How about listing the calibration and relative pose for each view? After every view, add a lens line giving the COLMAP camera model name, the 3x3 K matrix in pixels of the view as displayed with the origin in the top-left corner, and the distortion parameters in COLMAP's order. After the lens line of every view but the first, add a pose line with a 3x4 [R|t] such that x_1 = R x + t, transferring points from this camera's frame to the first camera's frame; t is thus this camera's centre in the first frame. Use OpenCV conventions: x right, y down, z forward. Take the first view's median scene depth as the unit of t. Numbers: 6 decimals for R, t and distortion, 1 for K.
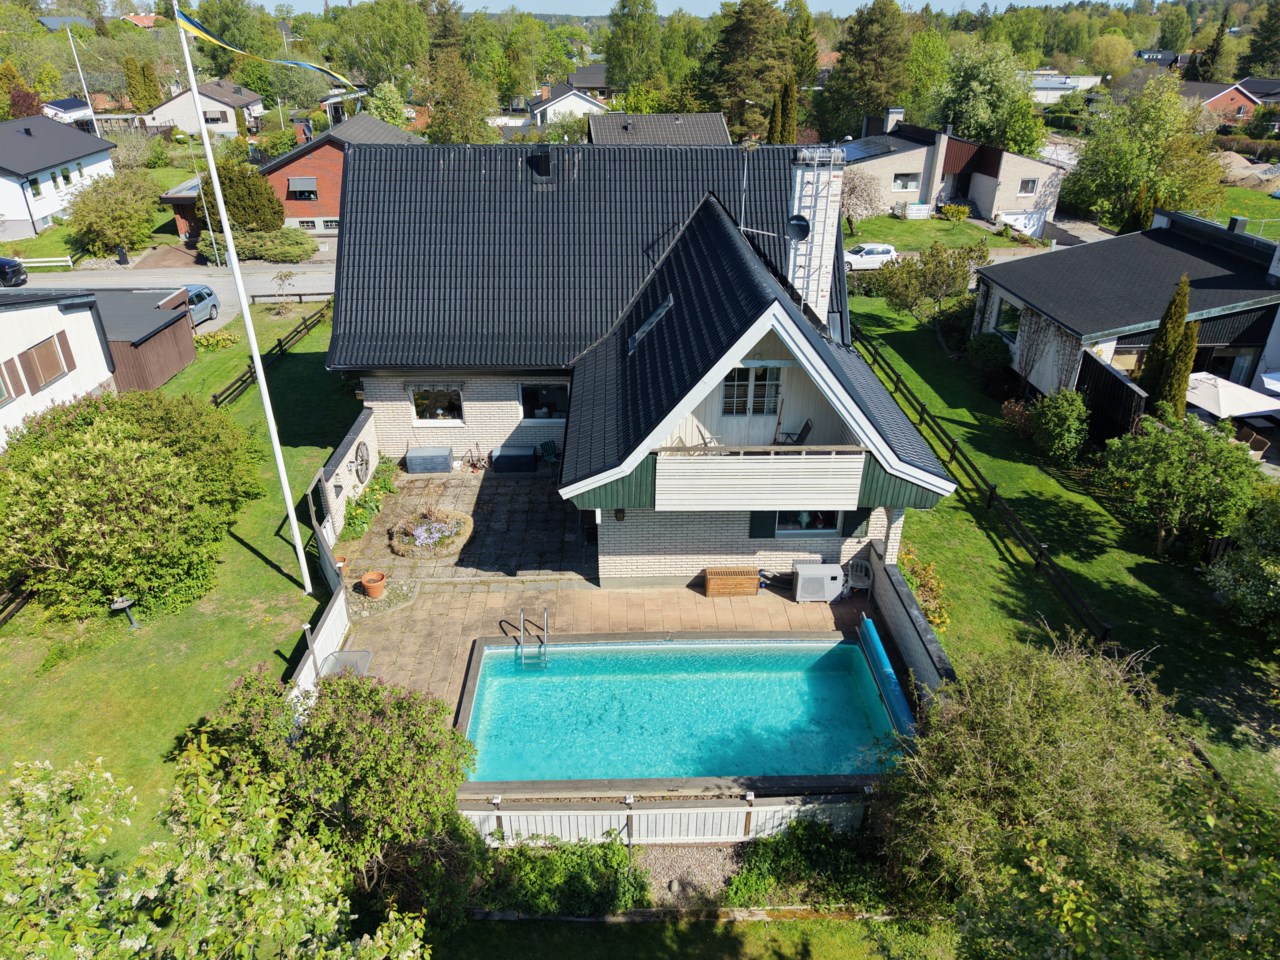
lens RADIAL K [[845.9, 0, 640.0], [0, 845.9, 480.0], [0, 0, 1]] dist [0.000992, -0.007765]
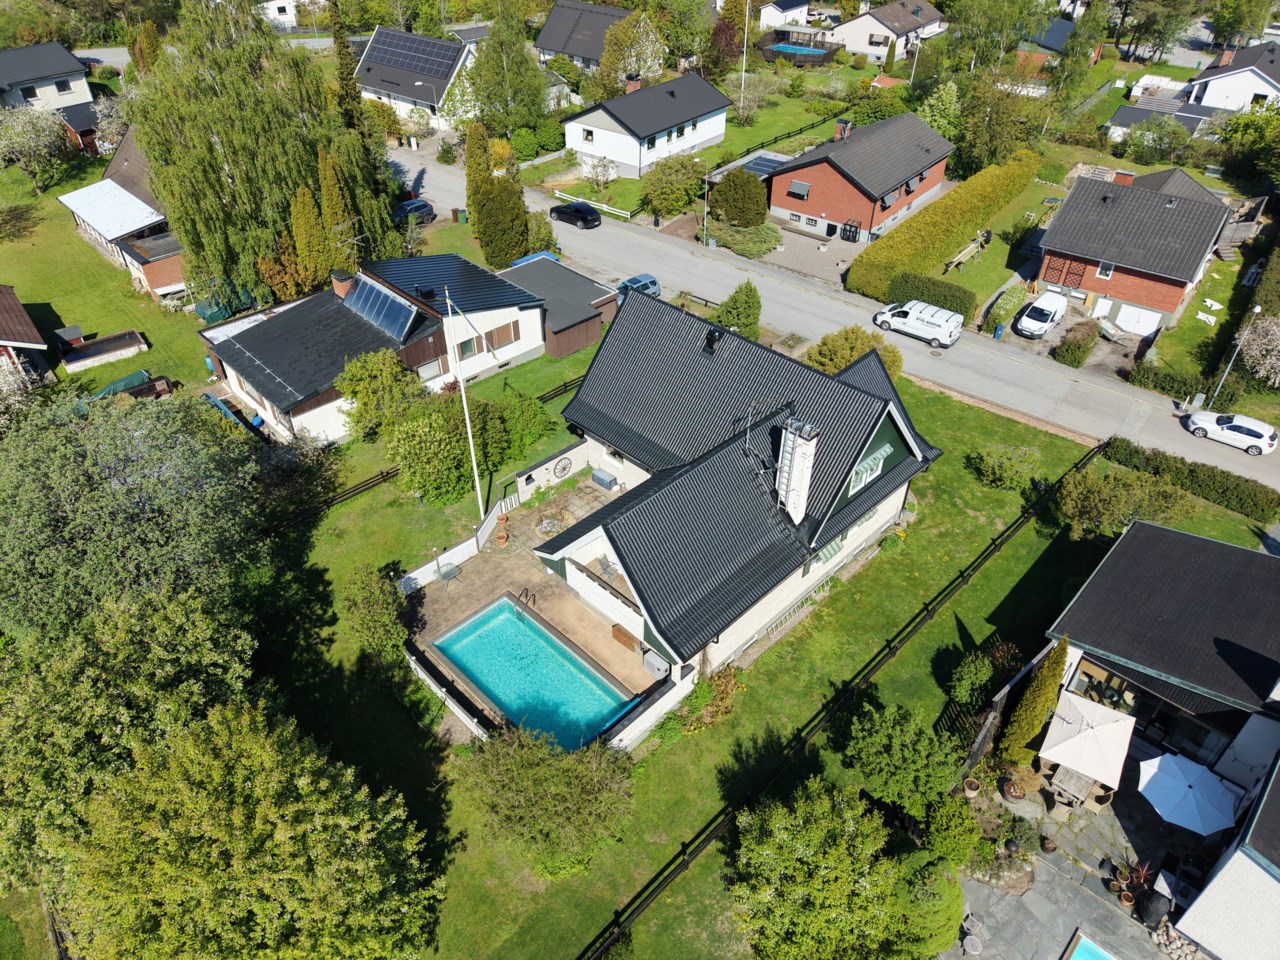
lens RADIAL K [[851.5, 0, 641.0], [0, 851.5, 464.4], [0, 0, 1]] dist [0.005056, -0.000975]
pose [[0.687831, 0.437223, -0.579418, 0.871553], [-0.342916, 0.899274, 0.271506, -0.605750], [0.639764, 0.011941, 0.768479, -0.295275]]
